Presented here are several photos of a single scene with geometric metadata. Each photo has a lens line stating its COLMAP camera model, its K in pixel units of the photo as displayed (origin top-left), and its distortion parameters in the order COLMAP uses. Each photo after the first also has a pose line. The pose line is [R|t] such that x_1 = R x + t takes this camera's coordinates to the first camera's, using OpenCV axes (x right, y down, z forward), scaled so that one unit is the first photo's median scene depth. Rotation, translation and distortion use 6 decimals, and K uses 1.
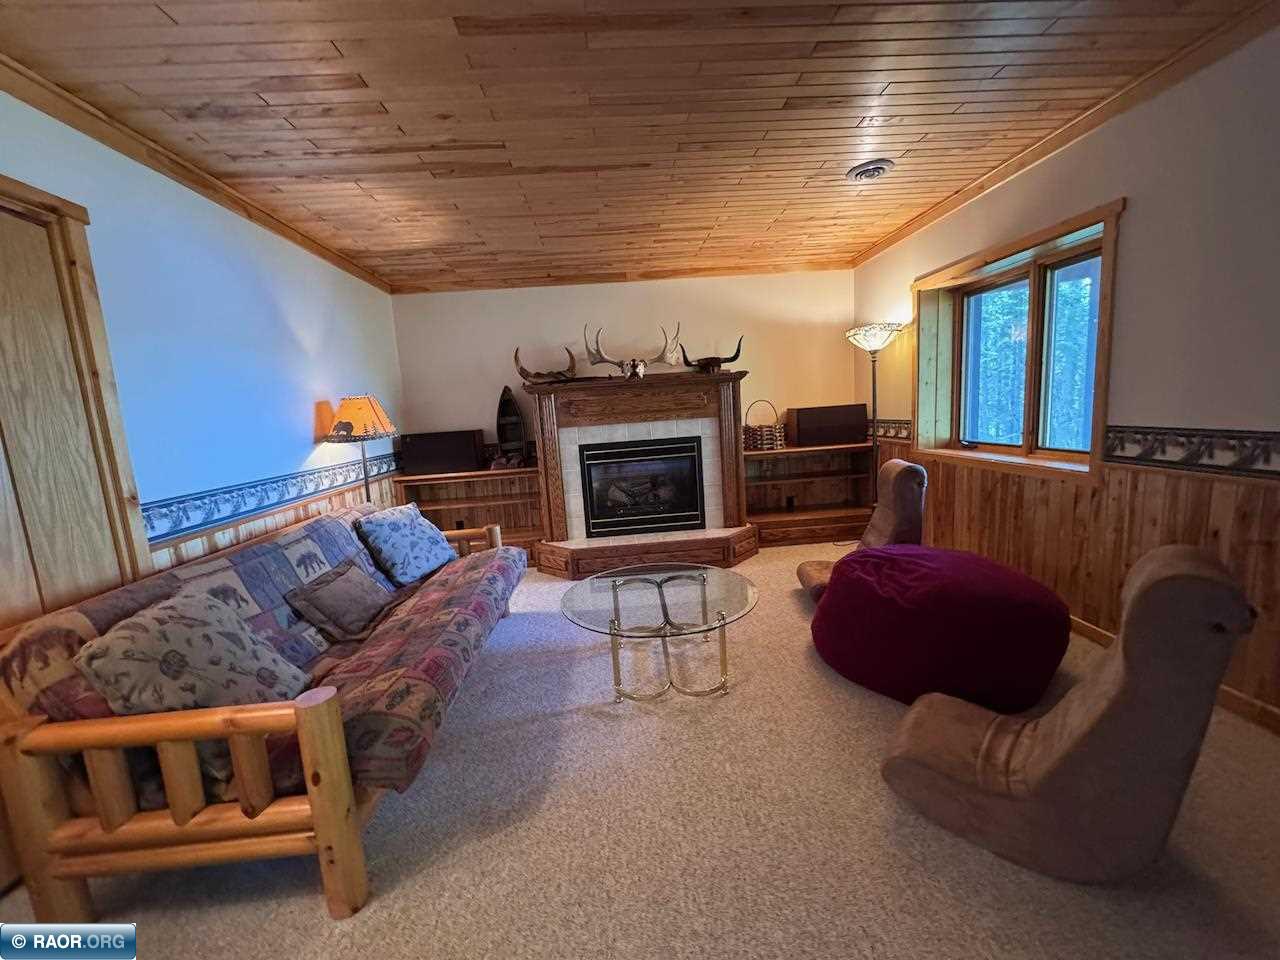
lens RADIAL K [[510.1, 0, 643.4], [0, 510.1, 477.7], [0, 0, 1]] dist [-0.004096, -0.000294]
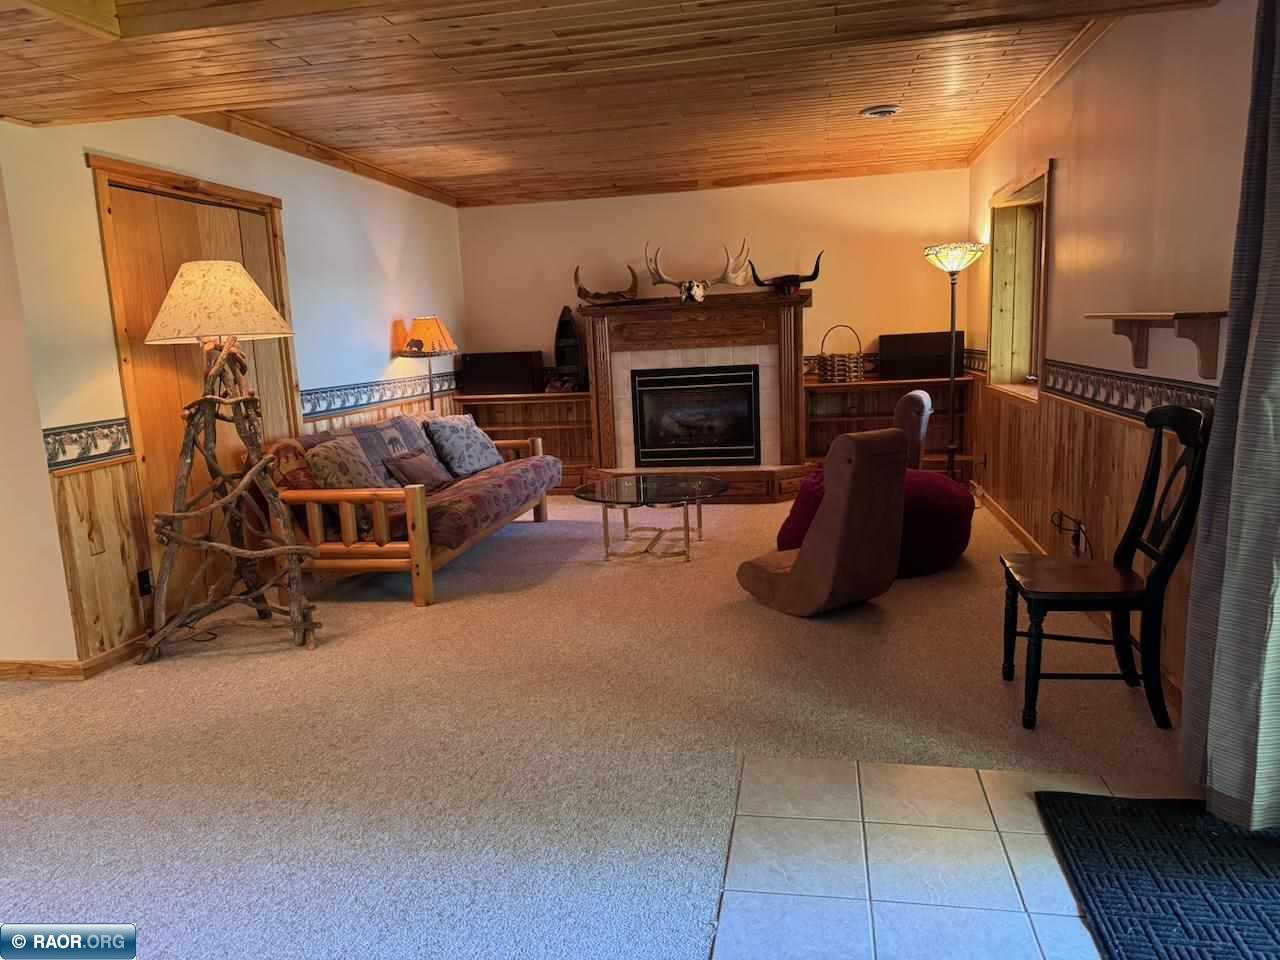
lens RADIAL K [[894.5, 0, 642.4], [0, 894.5, 484.0], [0, 0, 1]] dist [0.103889, -0.004303]
pose [[0.969352, 0.062233, -0.237662, 0.321793], [-0.052013, 0.997442, 0.049038, 0.069449], [0.240105, -0.035174, 0.970109, -0.675510]]
